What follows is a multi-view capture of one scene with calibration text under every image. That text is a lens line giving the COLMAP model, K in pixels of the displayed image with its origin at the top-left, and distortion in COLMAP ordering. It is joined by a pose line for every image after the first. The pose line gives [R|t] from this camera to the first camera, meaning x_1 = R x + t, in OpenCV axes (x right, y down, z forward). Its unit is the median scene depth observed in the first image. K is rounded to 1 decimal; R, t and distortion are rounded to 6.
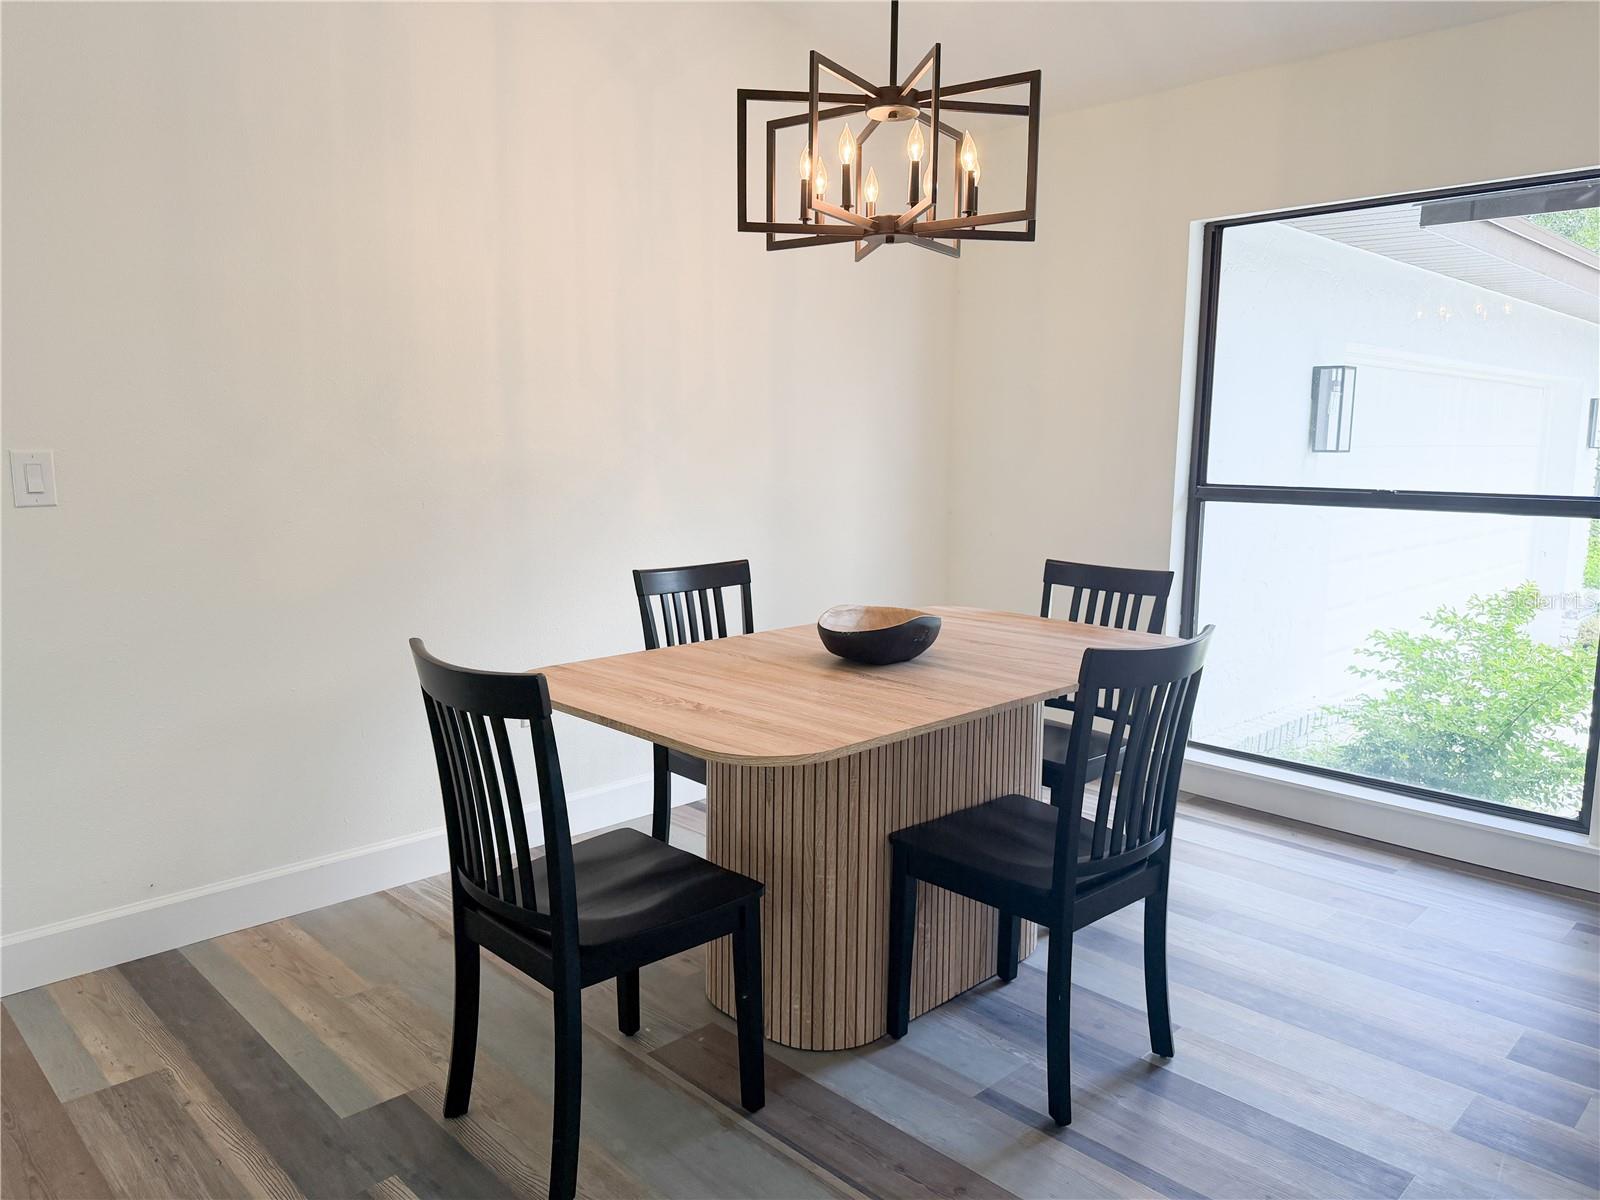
lens RADIAL K [[1135.9, 0, 802.5], [0, 1135.9, 603.6], [0, 0, 1]] dist [0.043461, -0.050455]
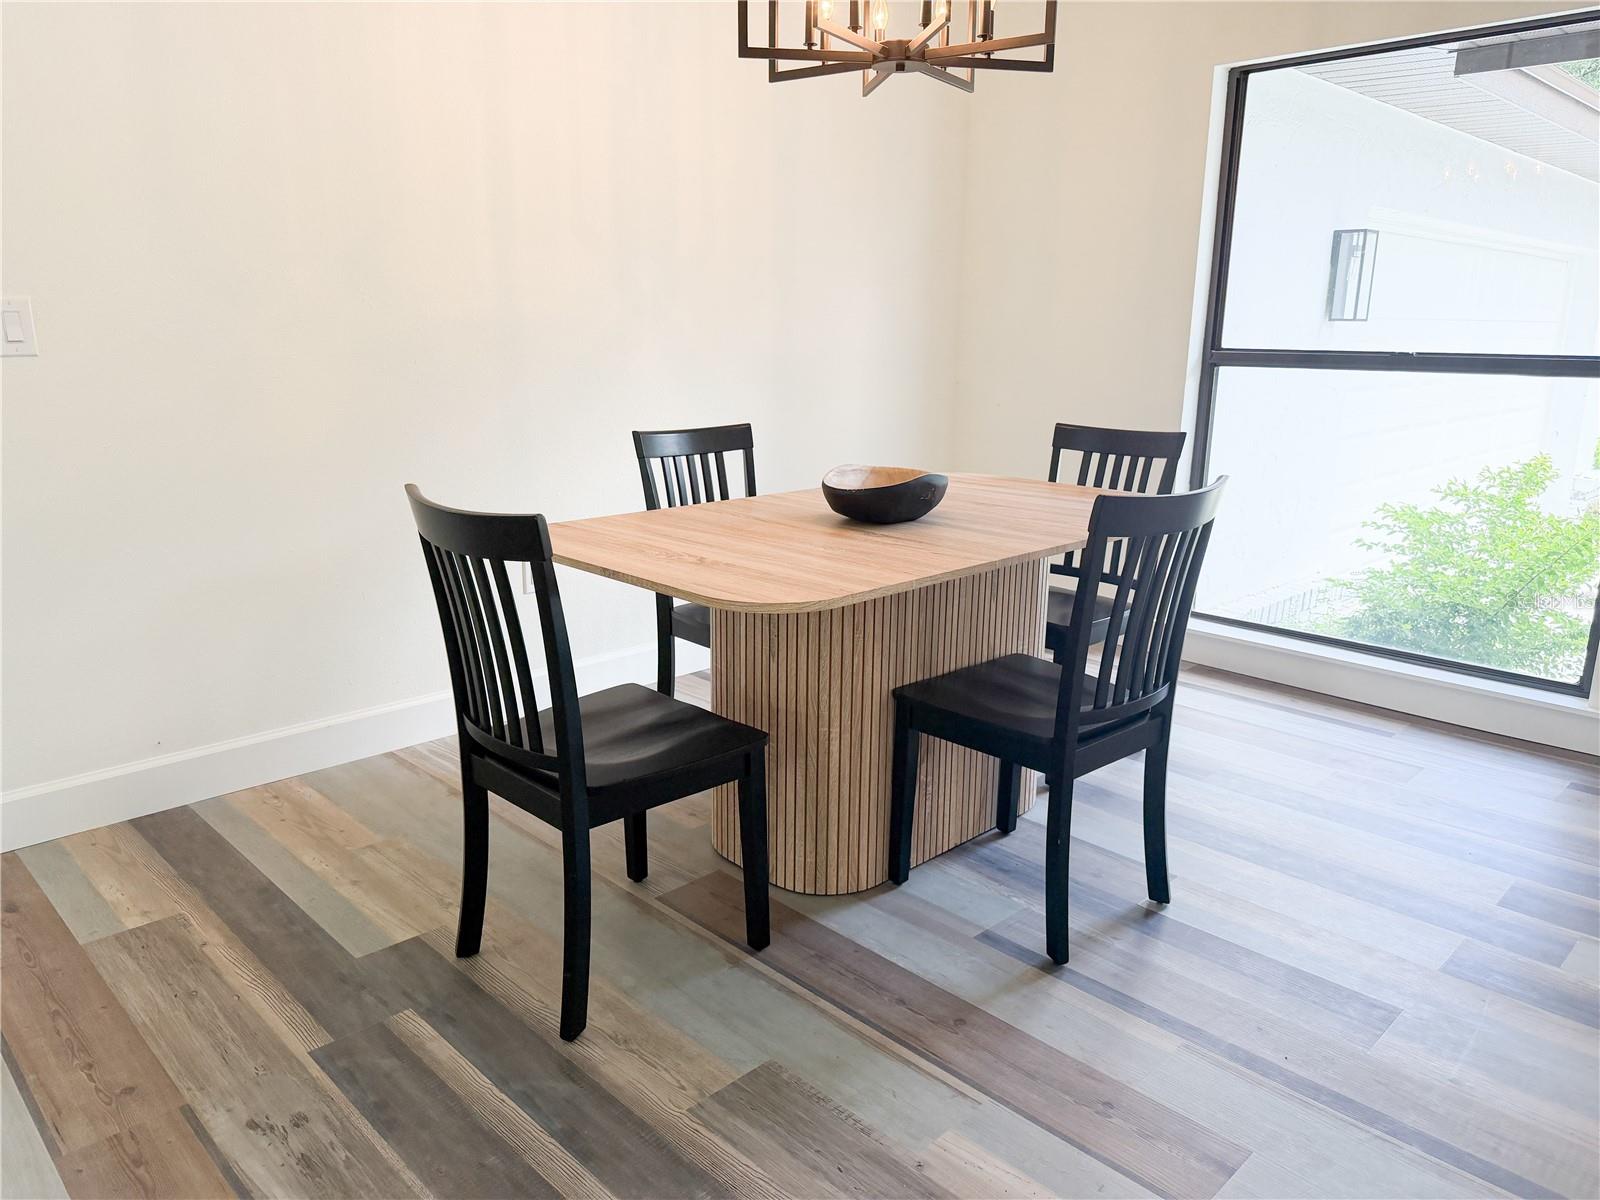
lens RADIAL K [[1135.9, 0, 805.9], [0, 1135.9, 611.6], [0, 0, 1]] dist [0.043461, -0.050455]
pose [[0.999999, 0.000940, 0.001451, -0.001996], [-0.001082, 0.994827, 0.101577, 0.032260], [-0.001348, -0.101578, 0.994827, 0.011821]]
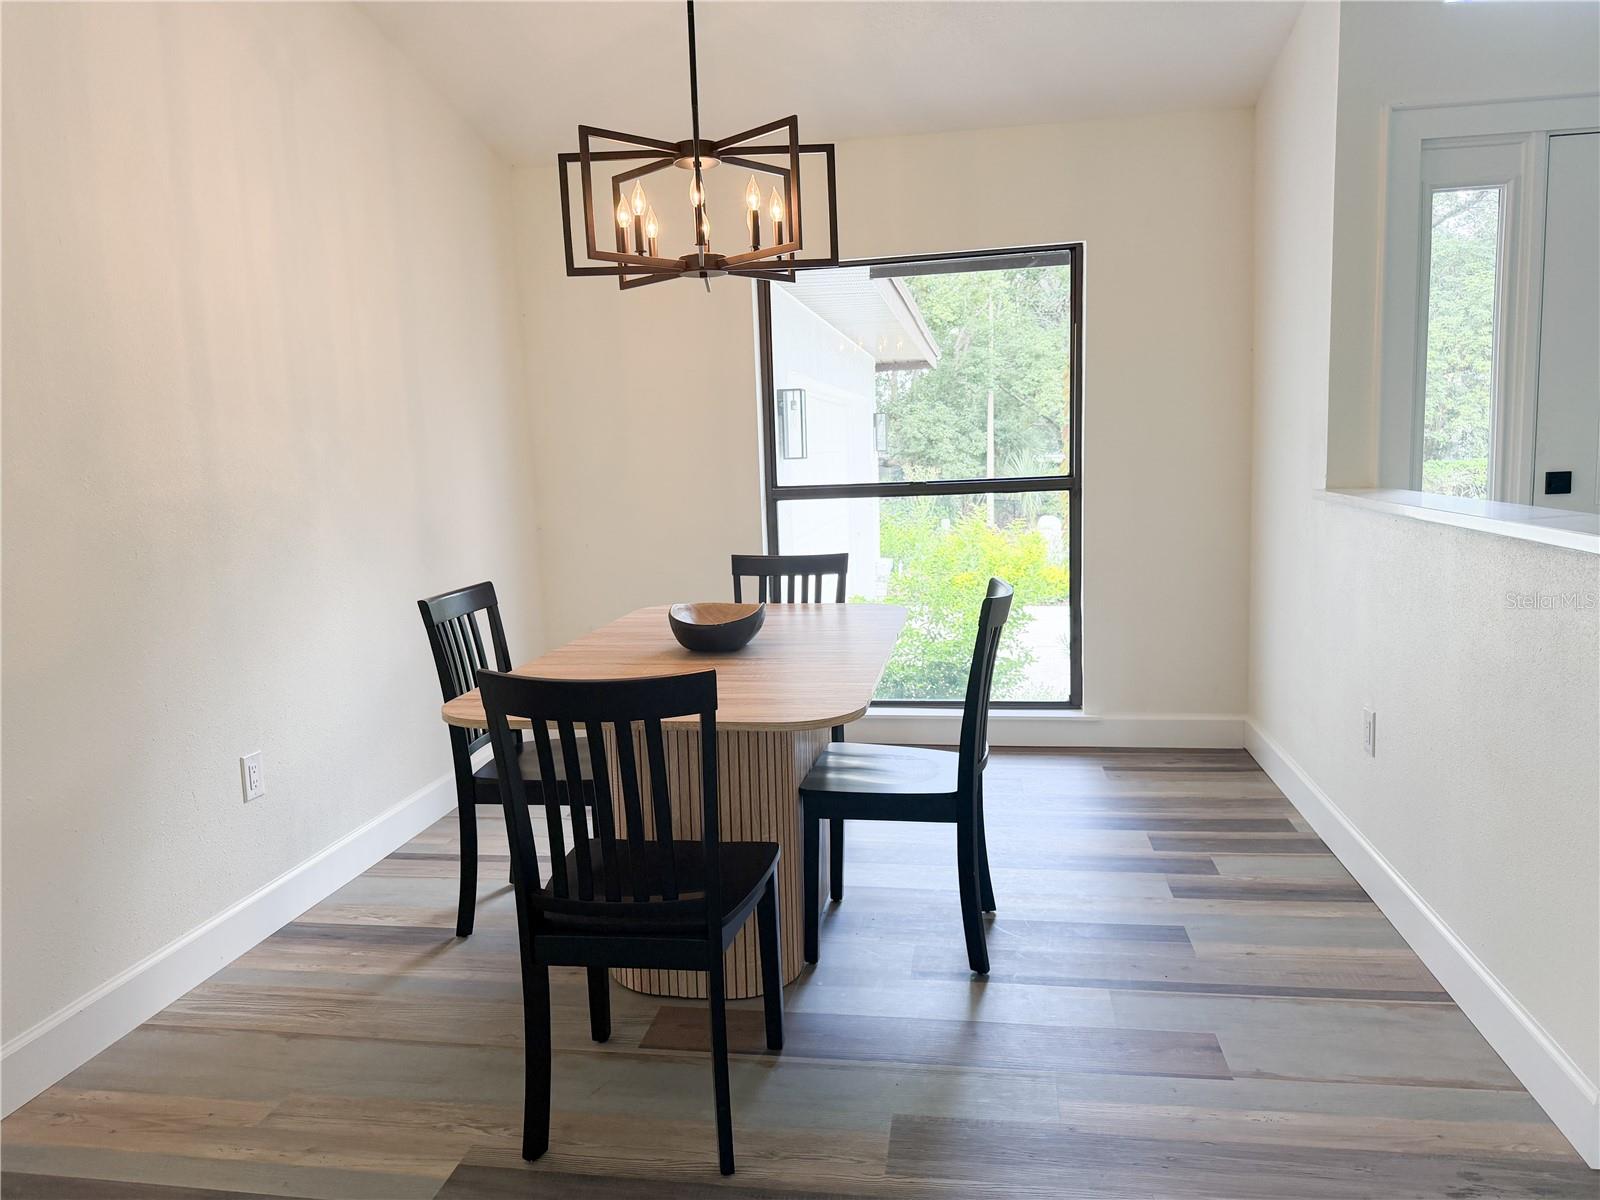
lens RADIAL K [[1135.9, 0, 783.2], [0, 1135.9, 598.7], [0, 0, 1]] dist [0.043461, -0.050455]
pose [[0.805922, -0.113329, 0.581074, -0.567942], [0.127932, 0.991654, 0.015972, -0.009490], [-0.578035, 0.061466, 0.813694, 0.053688]]
